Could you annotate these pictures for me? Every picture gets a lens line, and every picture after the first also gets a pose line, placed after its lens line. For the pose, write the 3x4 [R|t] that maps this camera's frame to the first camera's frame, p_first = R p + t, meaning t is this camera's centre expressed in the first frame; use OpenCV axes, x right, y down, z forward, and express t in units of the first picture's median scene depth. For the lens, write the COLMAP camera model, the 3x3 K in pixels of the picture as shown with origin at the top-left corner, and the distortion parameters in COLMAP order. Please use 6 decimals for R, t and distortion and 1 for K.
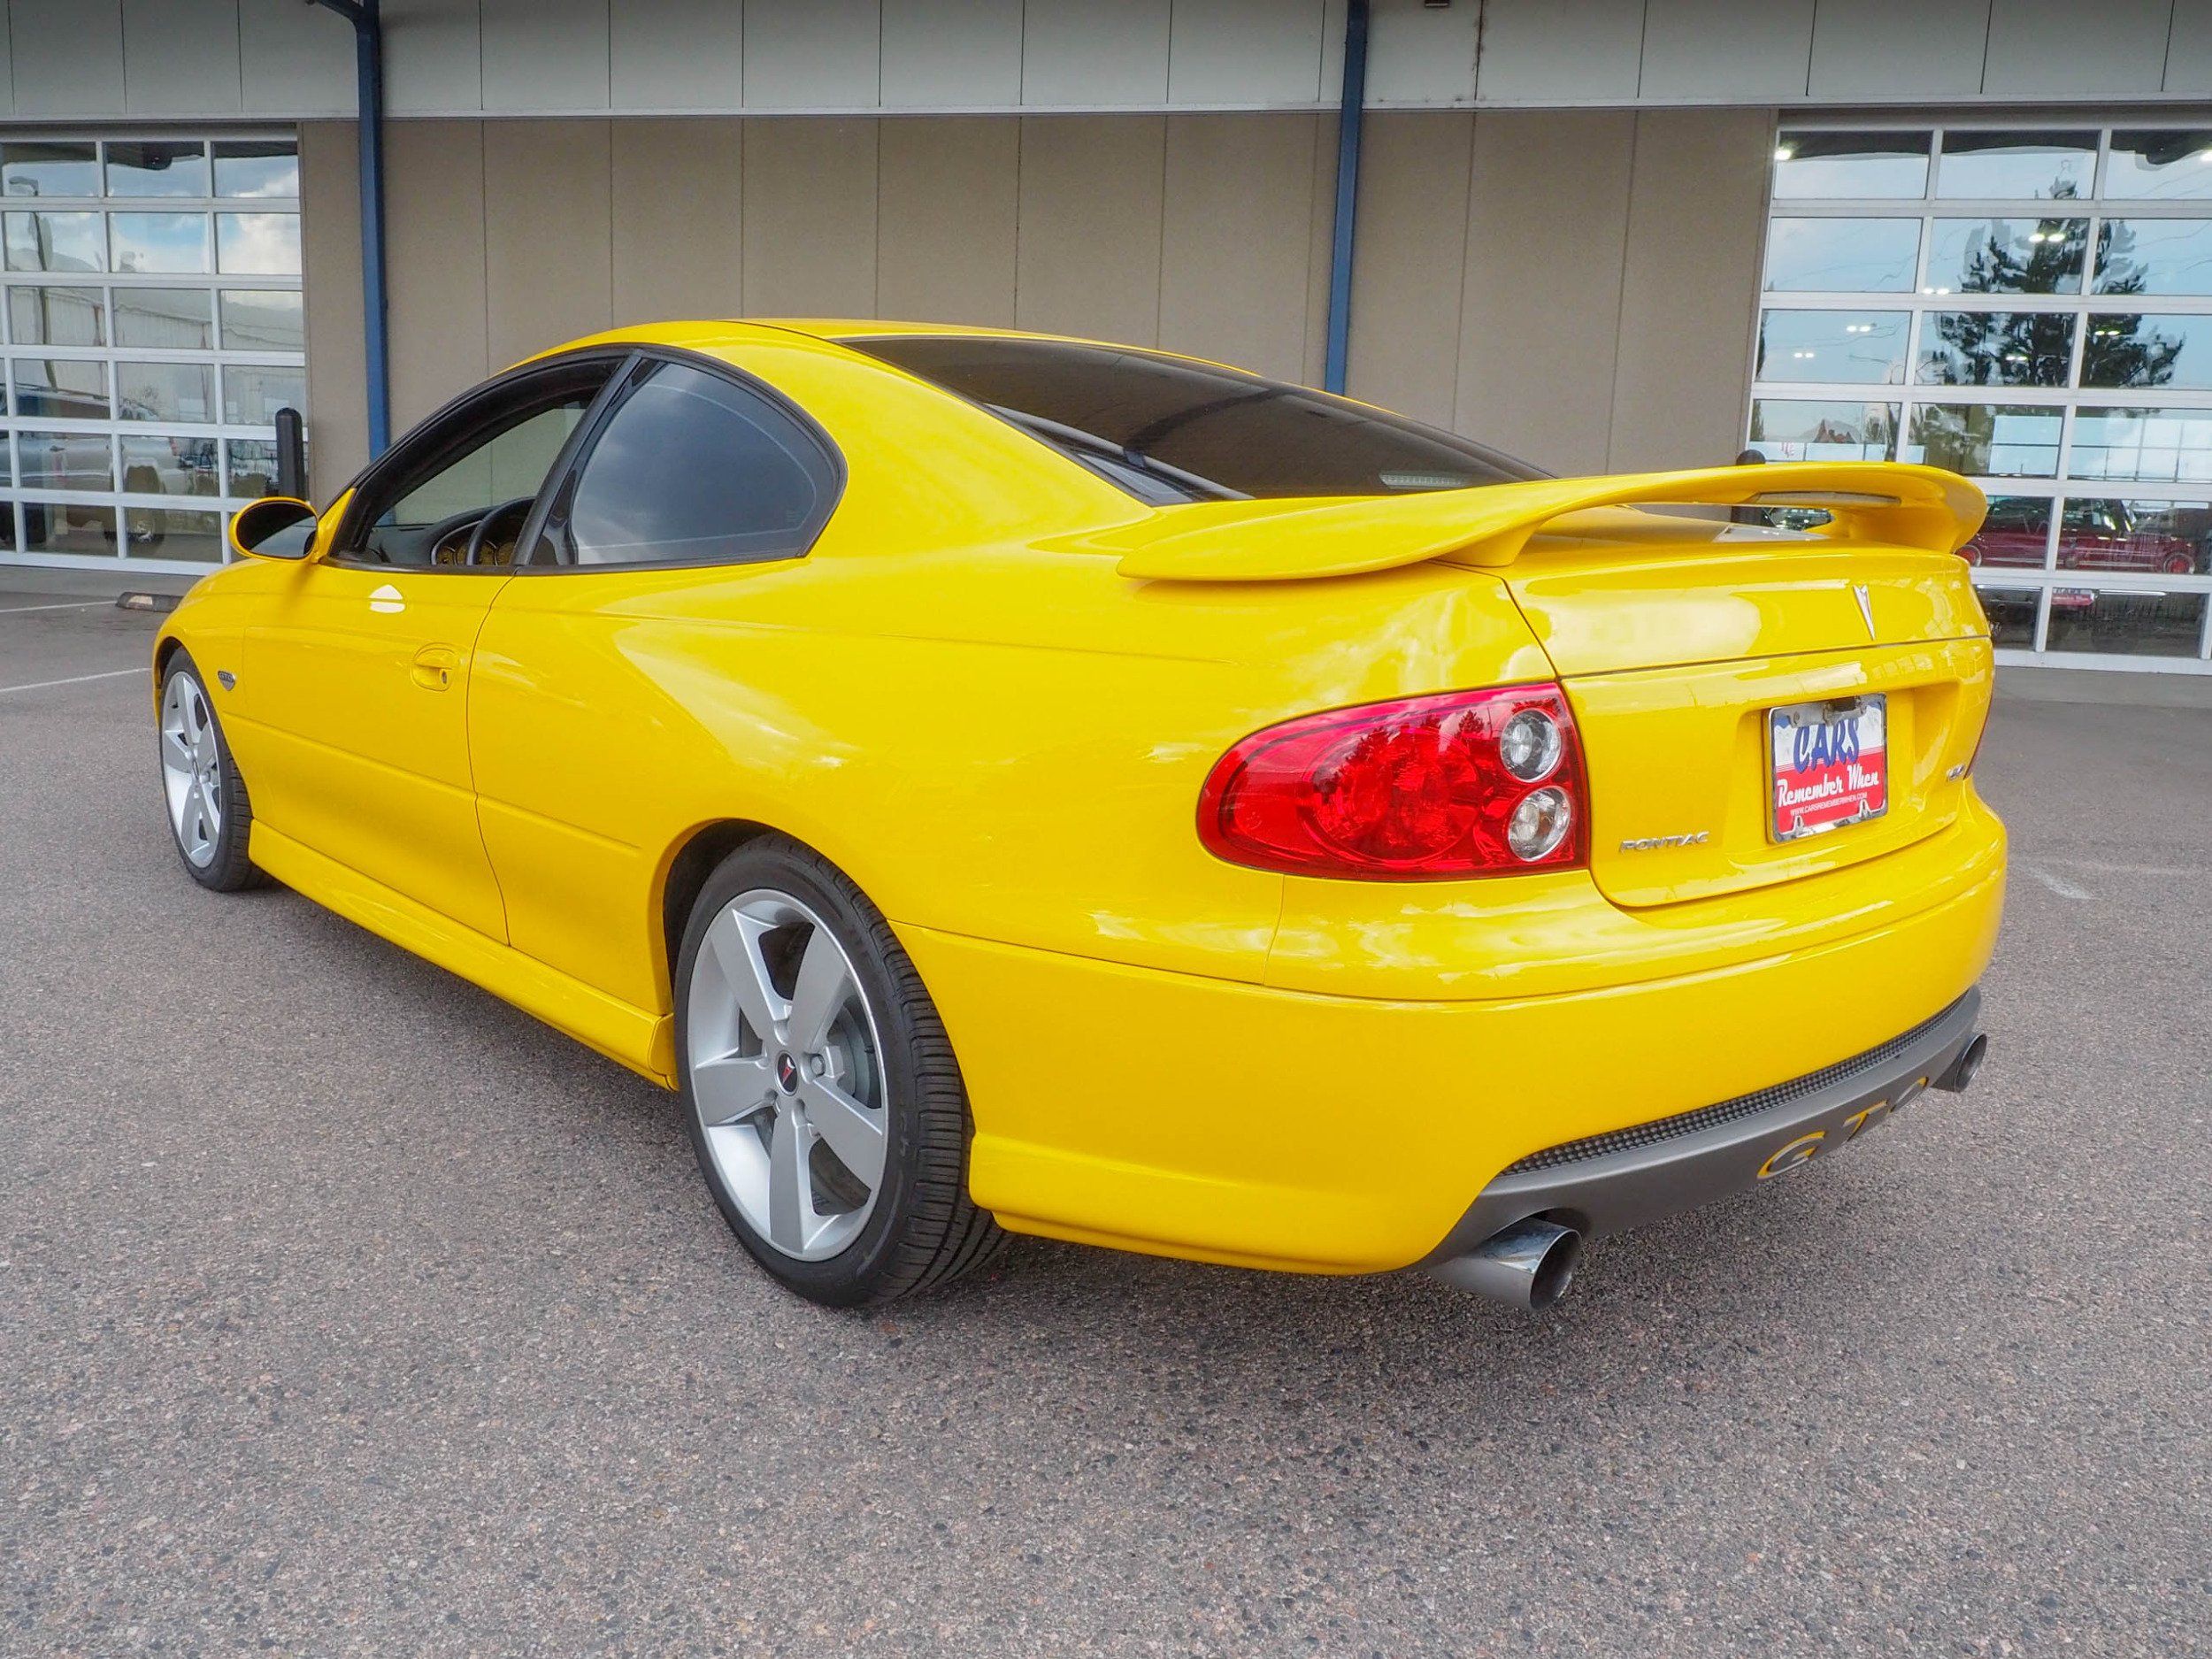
lens RADIAL K [[1718.1, 0, 1104.9], [0, 1718.1, 804.5], [0, 0, 1]] dist [-0.003927, 0.003847]
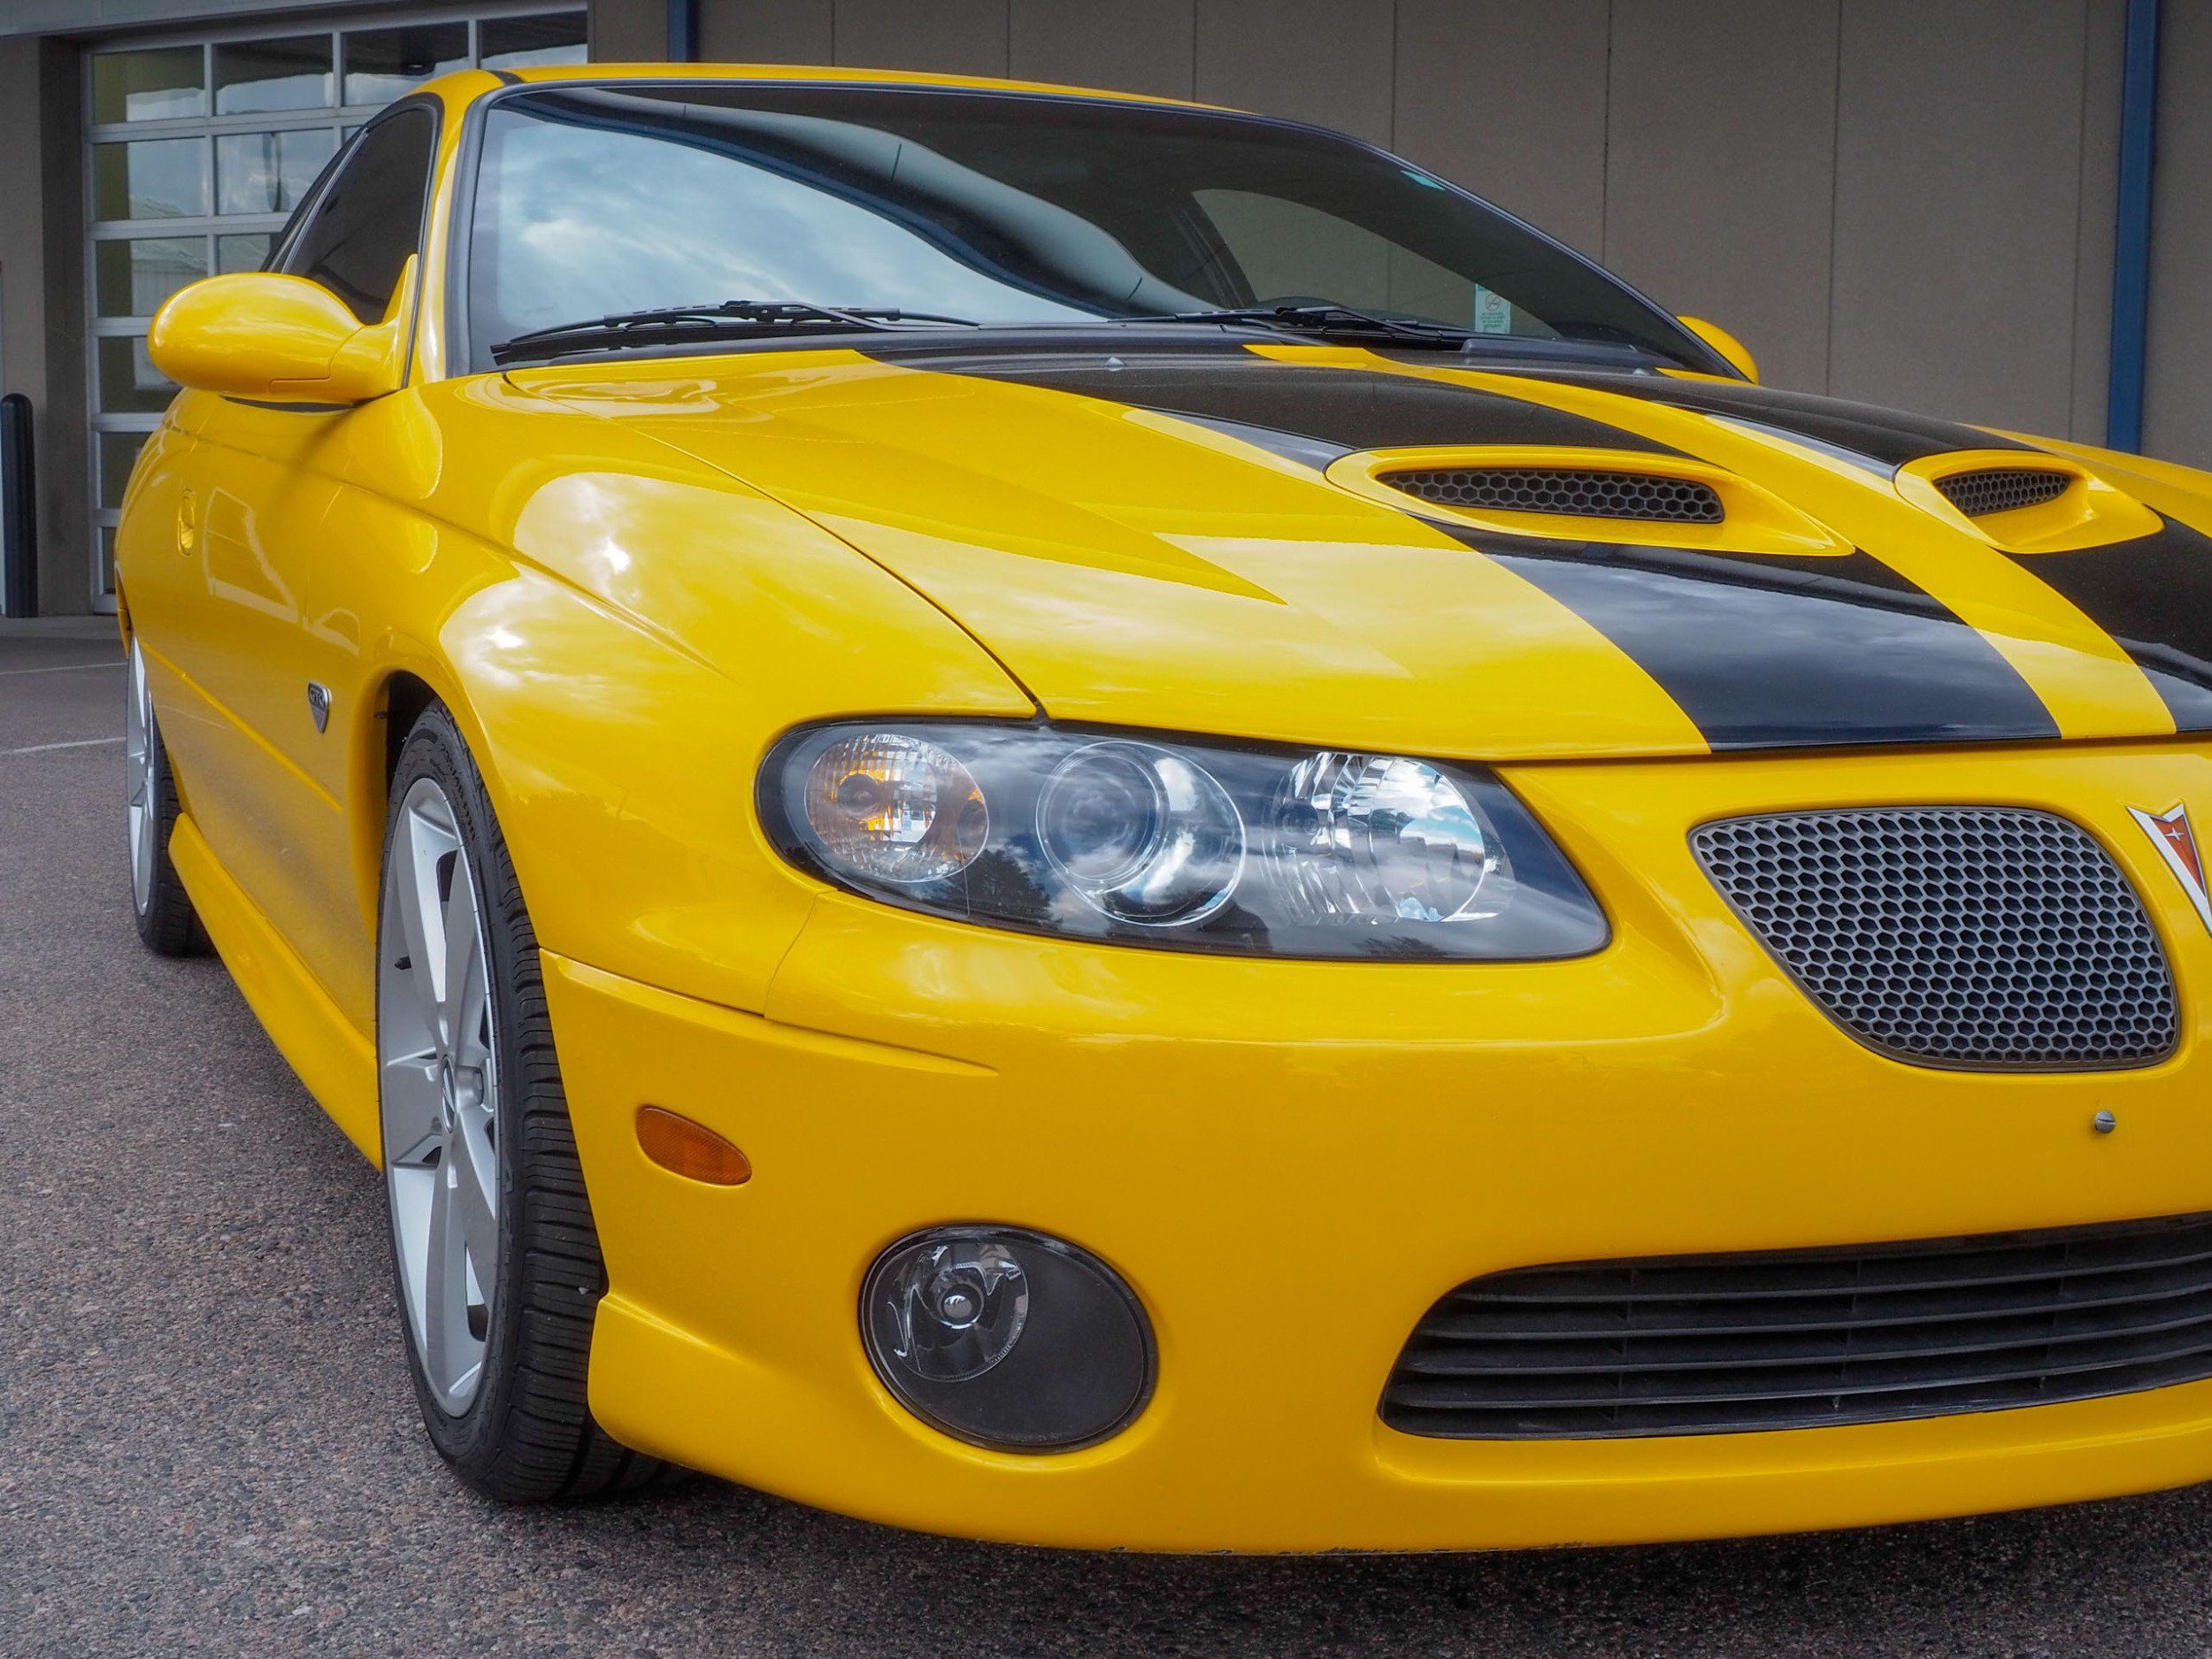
lens RADIAL K [[2795.6, 0, 1117.6], [0, 2795.6, 823.7], [0, 0, 1]] dist [0.009461, 0.000567]
pose [[0.966745, -0.002682, -0.255727, 0.213131], [-0.017541, 0.996895, -0.076767, 0.202447], [0.255139, 0.078700, 0.963696, -0.188126]]
